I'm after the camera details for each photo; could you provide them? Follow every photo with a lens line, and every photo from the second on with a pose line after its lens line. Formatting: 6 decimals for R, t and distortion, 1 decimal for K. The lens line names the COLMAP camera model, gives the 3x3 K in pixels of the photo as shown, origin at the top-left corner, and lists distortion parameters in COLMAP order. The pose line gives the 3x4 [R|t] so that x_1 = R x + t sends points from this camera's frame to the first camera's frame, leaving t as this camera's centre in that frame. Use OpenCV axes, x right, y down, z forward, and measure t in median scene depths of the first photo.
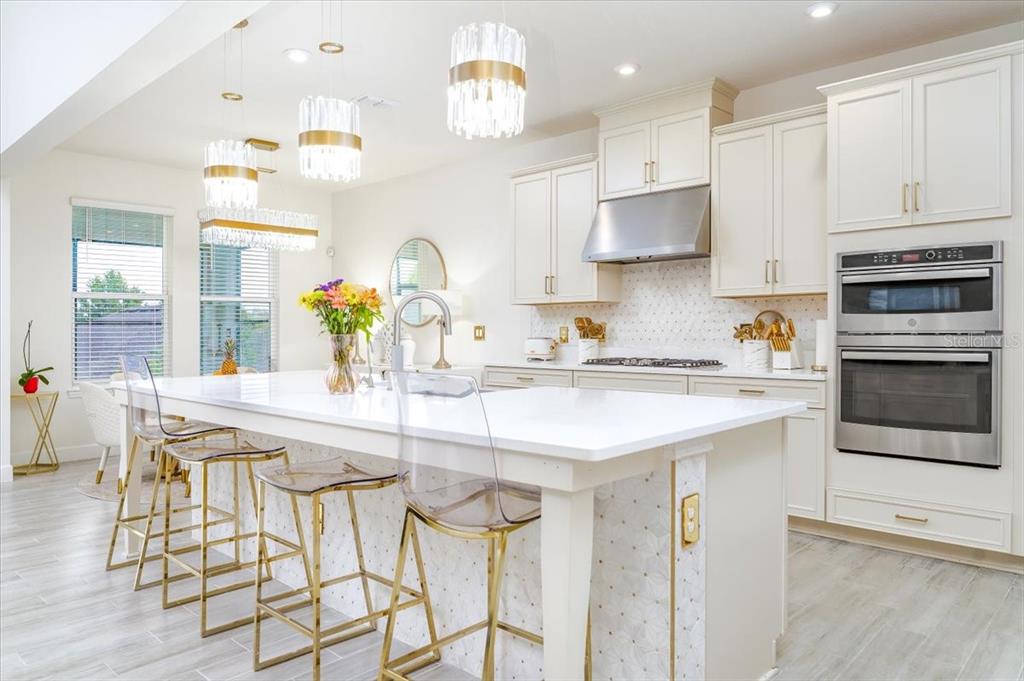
lens RADIAL K [[718.6, 0, 513.3], [0, 718.6, 333.3], [0, 0, 1]] dist [0.004986, -0.012122]
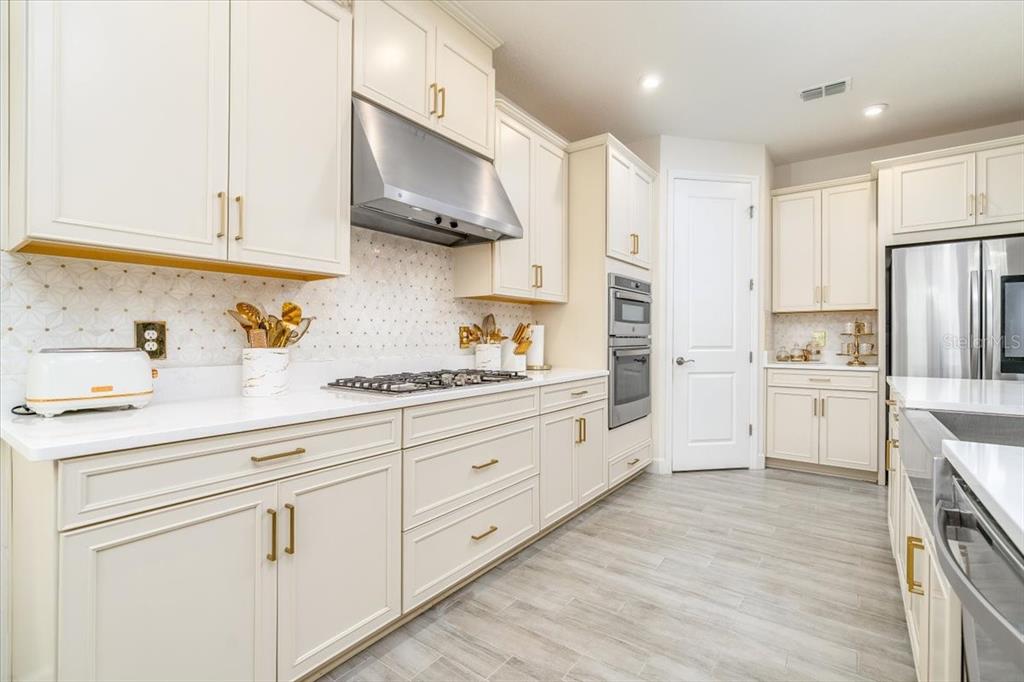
lens RADIAL K [[463.8, 0, 517.1], [0, 463.8, 341.9], [0, 0, 1]] dist [-0.005372, 0.001083]
pose [[-0.131821, -0.000122, 0.991273, -0.265984], [0.008224, 0.999965, 0.001216, 0.005665], [-0.991239, 0.008312, -0.131816, 1.005621]]
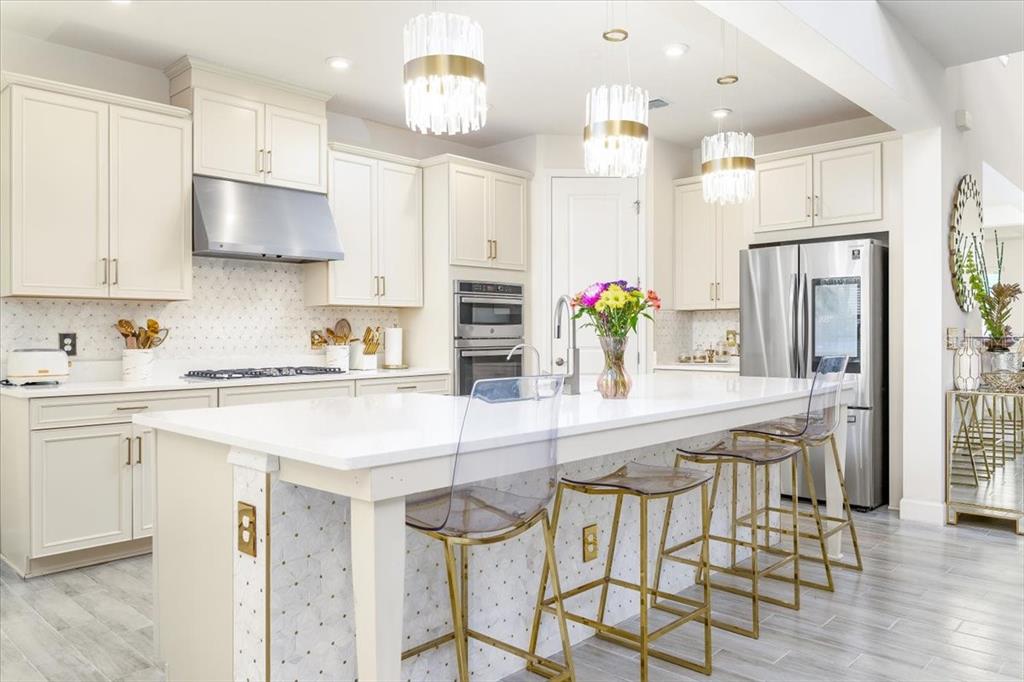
lens RADIAL K [[718.6, 0, 502.8], [0, 718.6, 343.0], [0, 0, 1]] dist [0.004986, -0.012122]
pose [[-0.002666, -0.004529, 0.999986, -0.730709], [0.011671, 0.999921, 0.004560, 0.003166], [-0.999928, 0.011683, -0.002612, 0.724227]]
